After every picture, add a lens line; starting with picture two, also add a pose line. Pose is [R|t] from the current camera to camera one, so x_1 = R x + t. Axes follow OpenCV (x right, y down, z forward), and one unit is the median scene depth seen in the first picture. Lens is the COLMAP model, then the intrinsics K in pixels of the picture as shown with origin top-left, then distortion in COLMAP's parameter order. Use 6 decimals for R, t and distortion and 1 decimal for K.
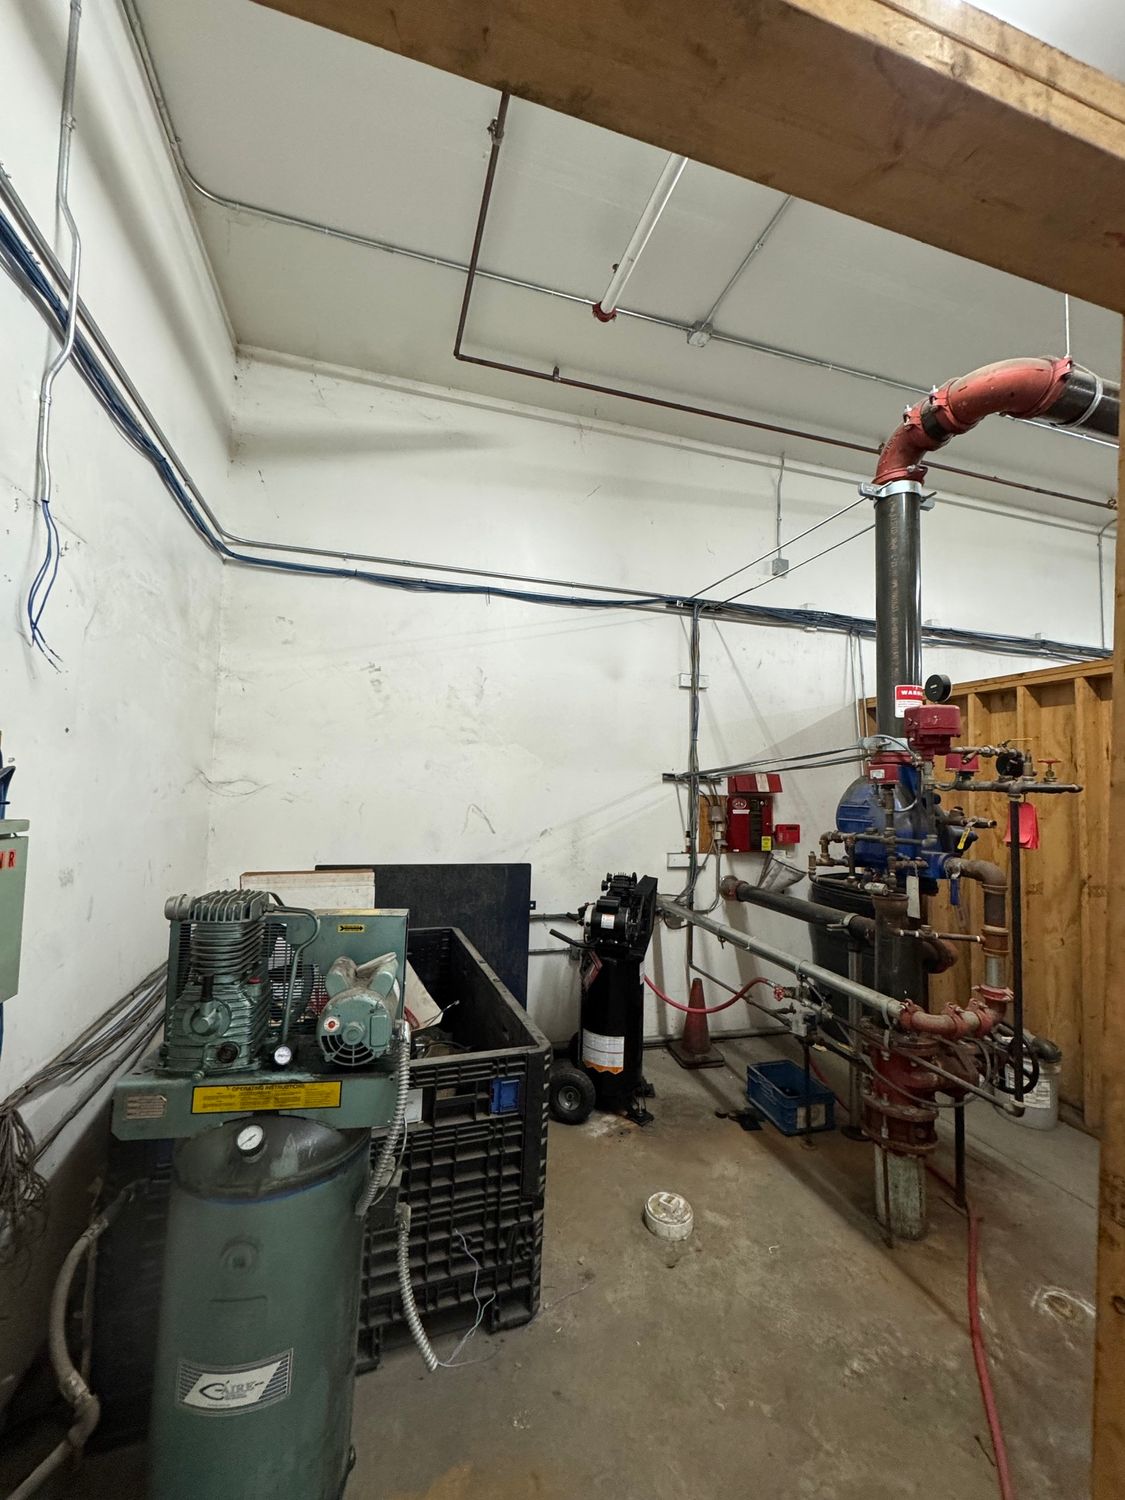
lens RADIAL K [[595.5, 0, 563.0], [0, 595.5, 753.3], [0, 0, 1]] dist [-0.002011, 0.000384]
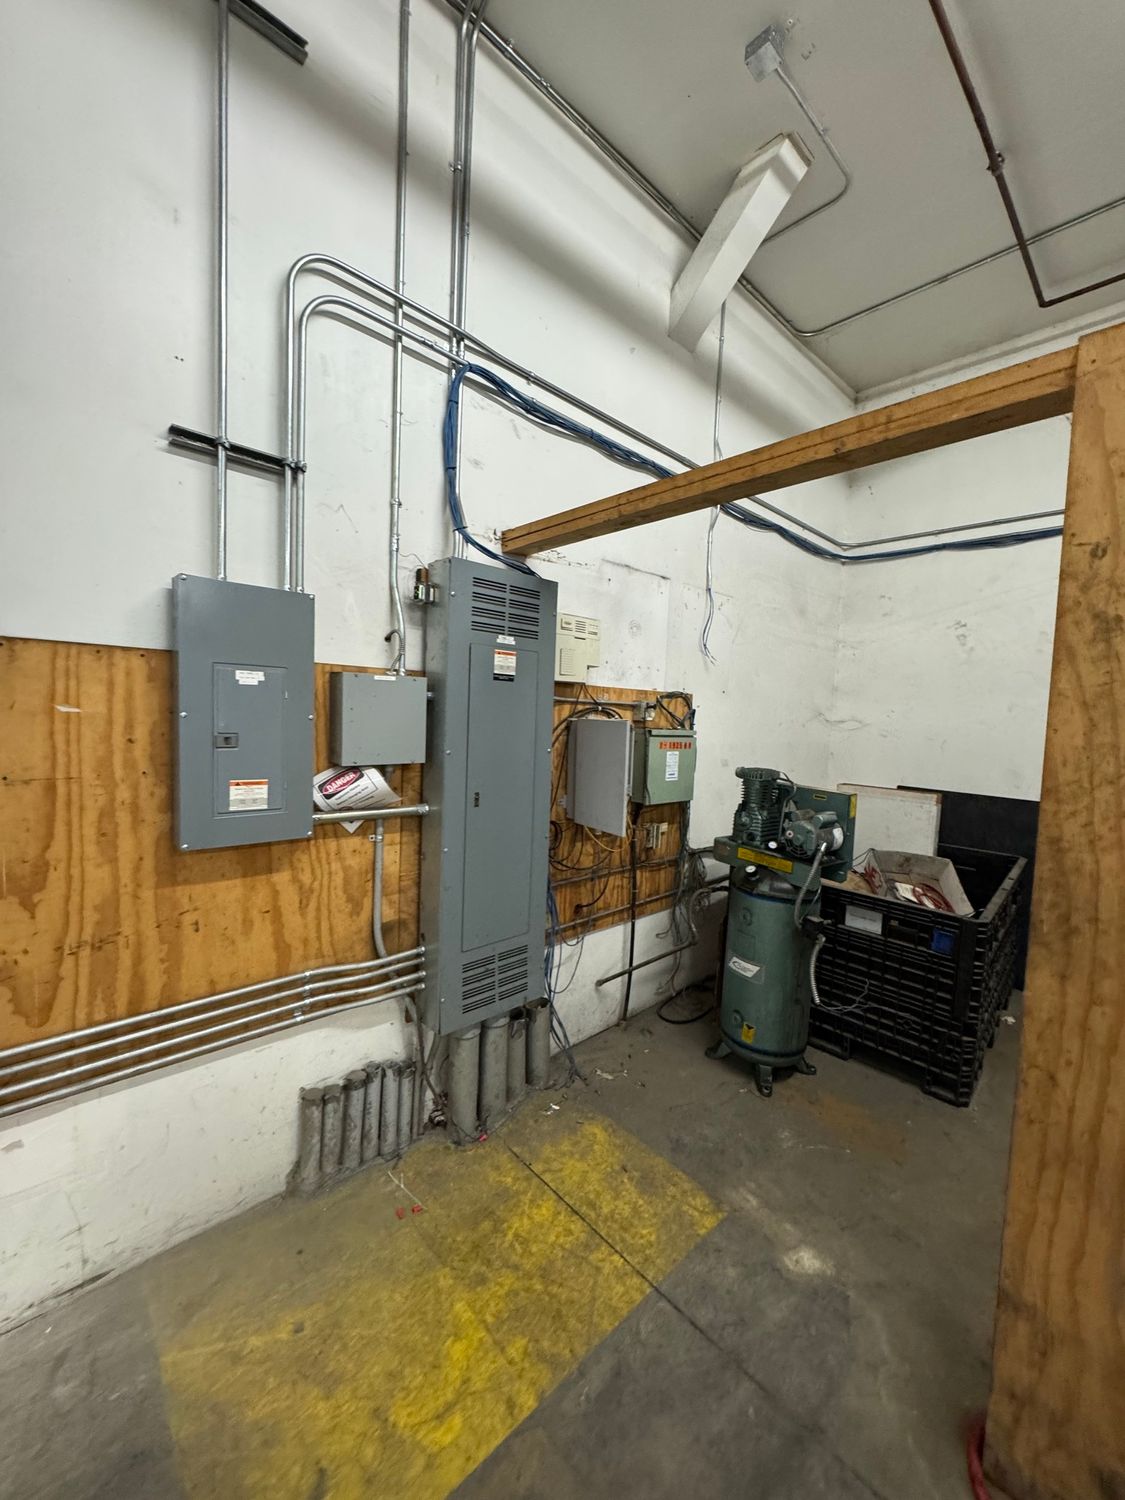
lens RADIAL K [[595.5, 0, 563.0], [0, 595.5, 753.3], [0, 0, 1]] dist [-0.002011, 0.000384]
pose [[0.438891, 0.059758, -0.896551, 0.451977], [0.021077, 0.996827, 0.076759, 0.001385], [0.898293, -0.052585, 0.436239, -0.242219]]
